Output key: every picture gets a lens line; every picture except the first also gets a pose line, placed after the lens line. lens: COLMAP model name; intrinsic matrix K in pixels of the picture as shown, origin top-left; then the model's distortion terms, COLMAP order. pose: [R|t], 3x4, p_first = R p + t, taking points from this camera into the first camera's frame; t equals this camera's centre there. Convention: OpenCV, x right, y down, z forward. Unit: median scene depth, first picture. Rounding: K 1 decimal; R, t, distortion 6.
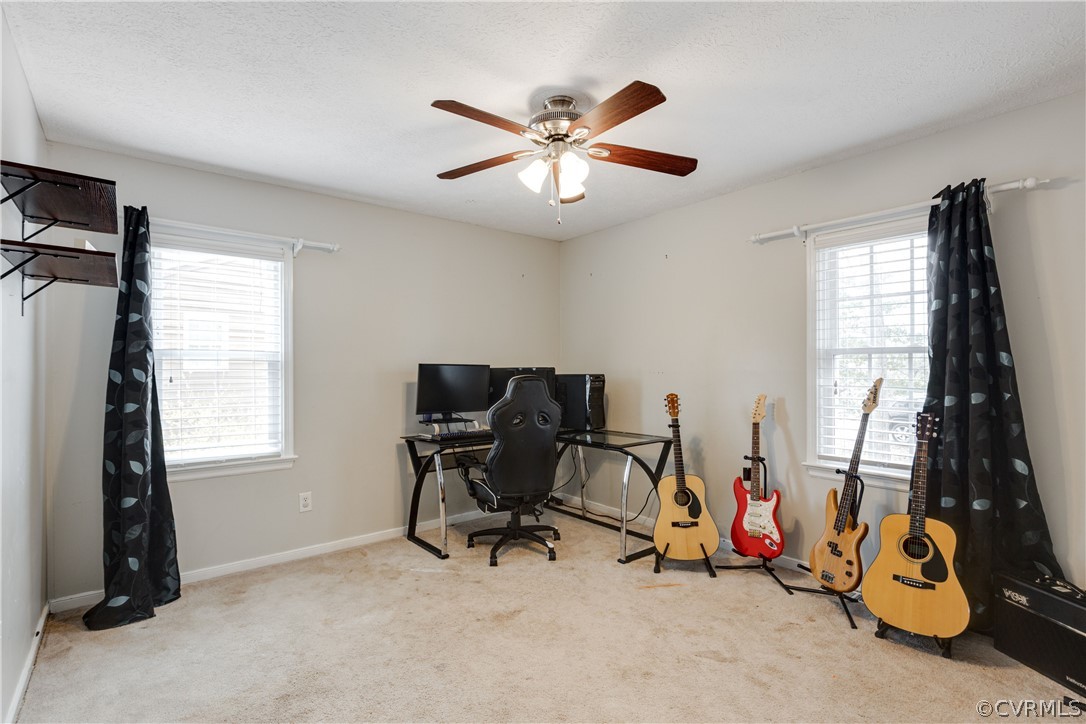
lens RADIAL K [[510.5, 0, 551.9], [0, 510.5, 365.6], [0, 0, 1]] dist [-0.000777, 0.000074]
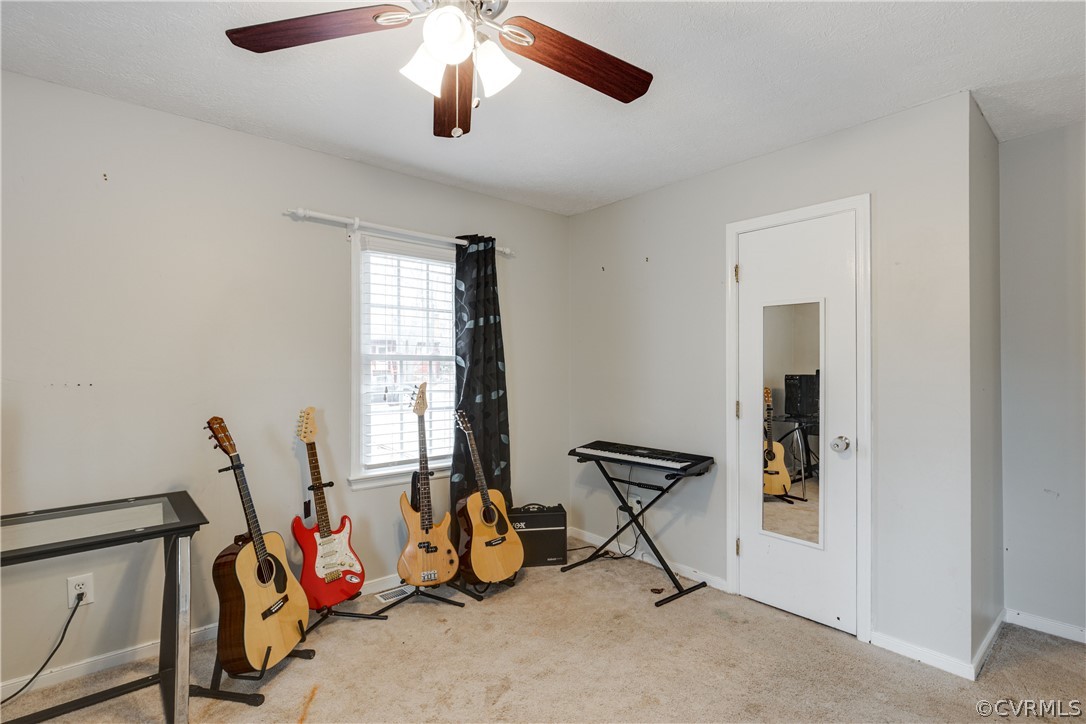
lens RADIAL K [[510.5, 0, 551.9], [0, 510.5, 365.6], [0, 0, 1]] dist [-0.000777, 0.000074]
pose [[-0.006448, 0.007075, 0.999954, -0.458879], [-0.002050, 0.999973, -0.007088, -0.005171], [-0.999977, -0.002095, -0.006433, 0.698979]]
